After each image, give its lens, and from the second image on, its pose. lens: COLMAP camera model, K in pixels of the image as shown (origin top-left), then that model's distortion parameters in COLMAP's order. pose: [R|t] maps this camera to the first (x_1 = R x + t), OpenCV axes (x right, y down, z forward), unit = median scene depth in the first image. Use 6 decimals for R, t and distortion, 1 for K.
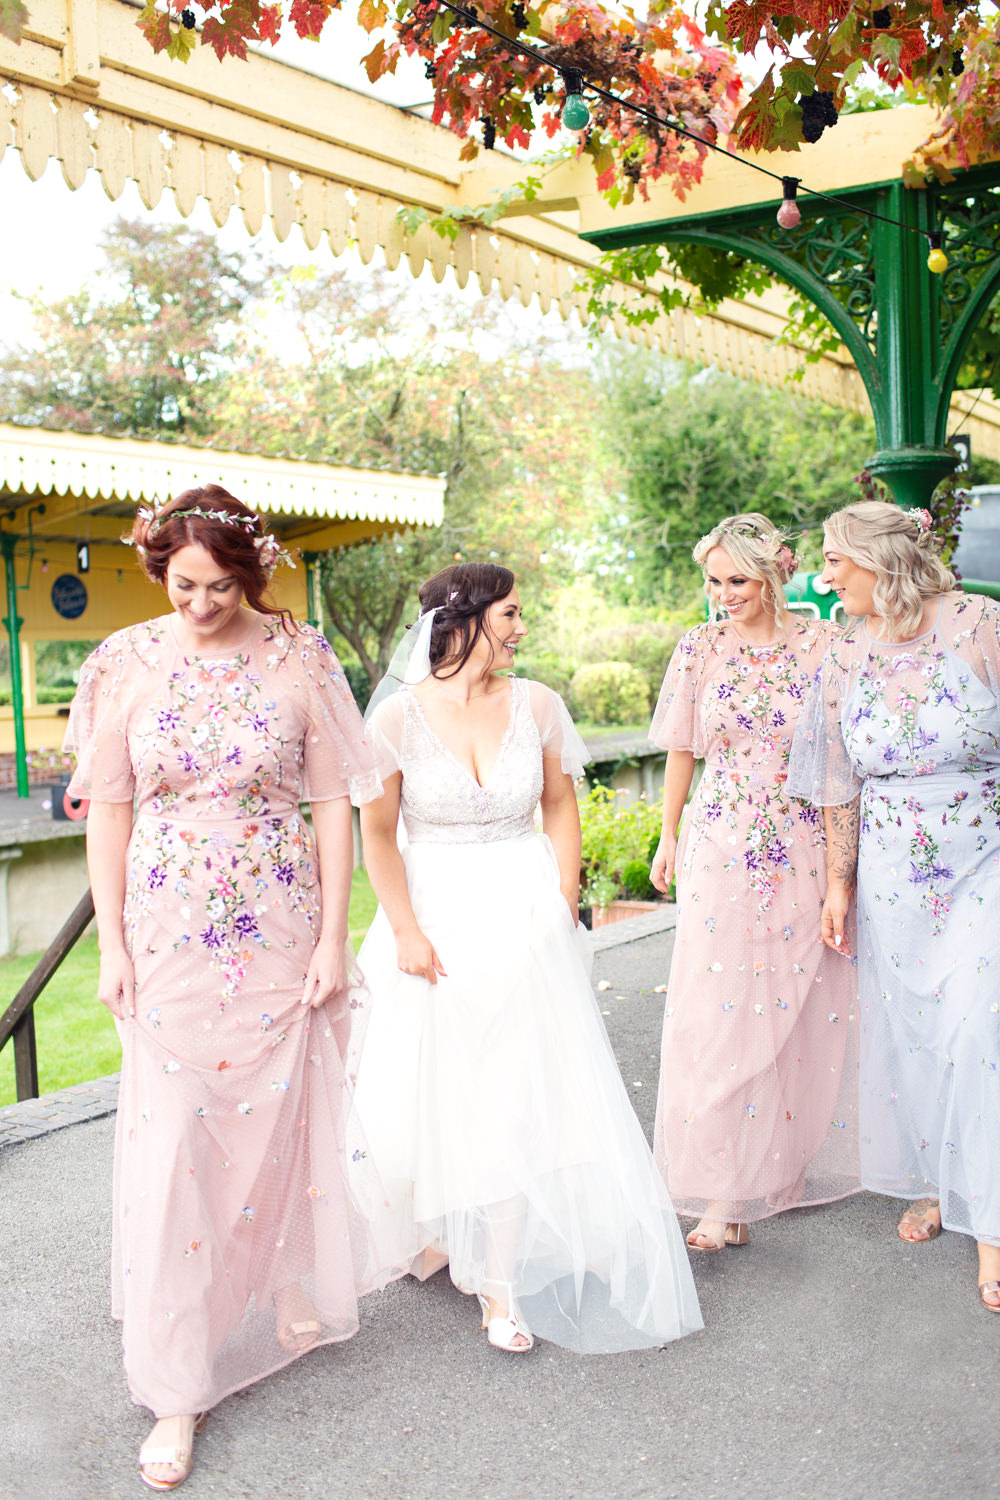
lens RADIAL K [[1476.0, 0, 500.0], [0, 1476.0, 750.0], [0, 0, 1]] dist [-0.085600, -0.004236]
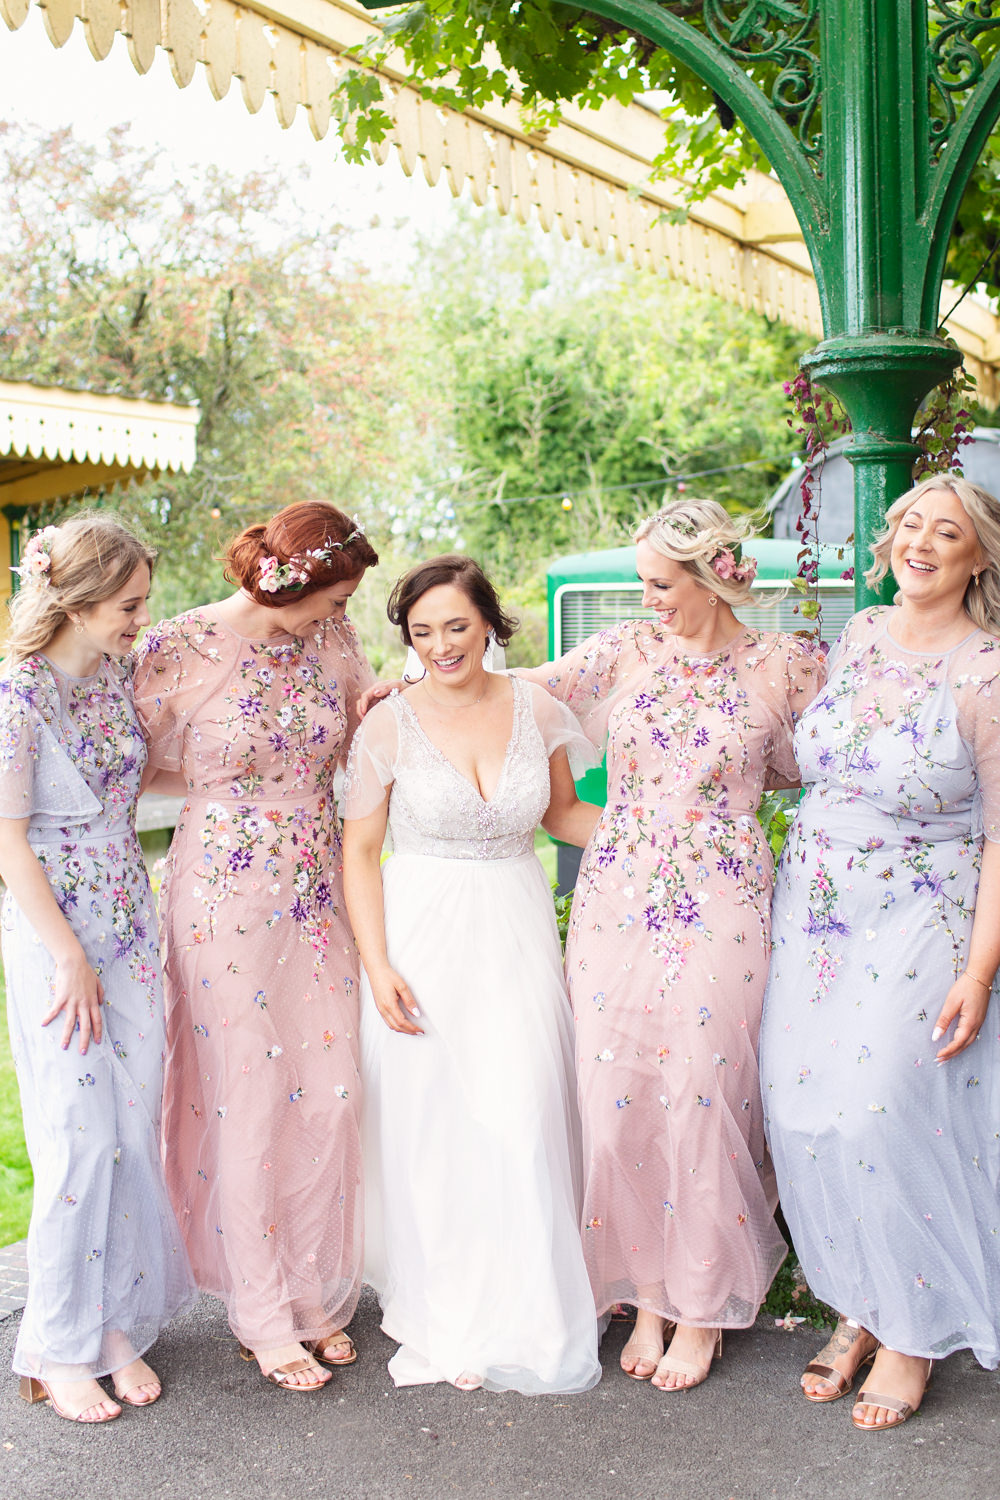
lens RADIAL K [[1502.1, 0, 500.0], [0, 1502.1, 750.0], [0, 0, 1]] dist [0.001301, -0.226601]
pose [[0.995193, -0.003238, 0.097882, 0.036415], [0.000990, 0.999735, 0.023004, -0.027897], [-0.097930, -0.022797, 0.994932, 0.216910]]
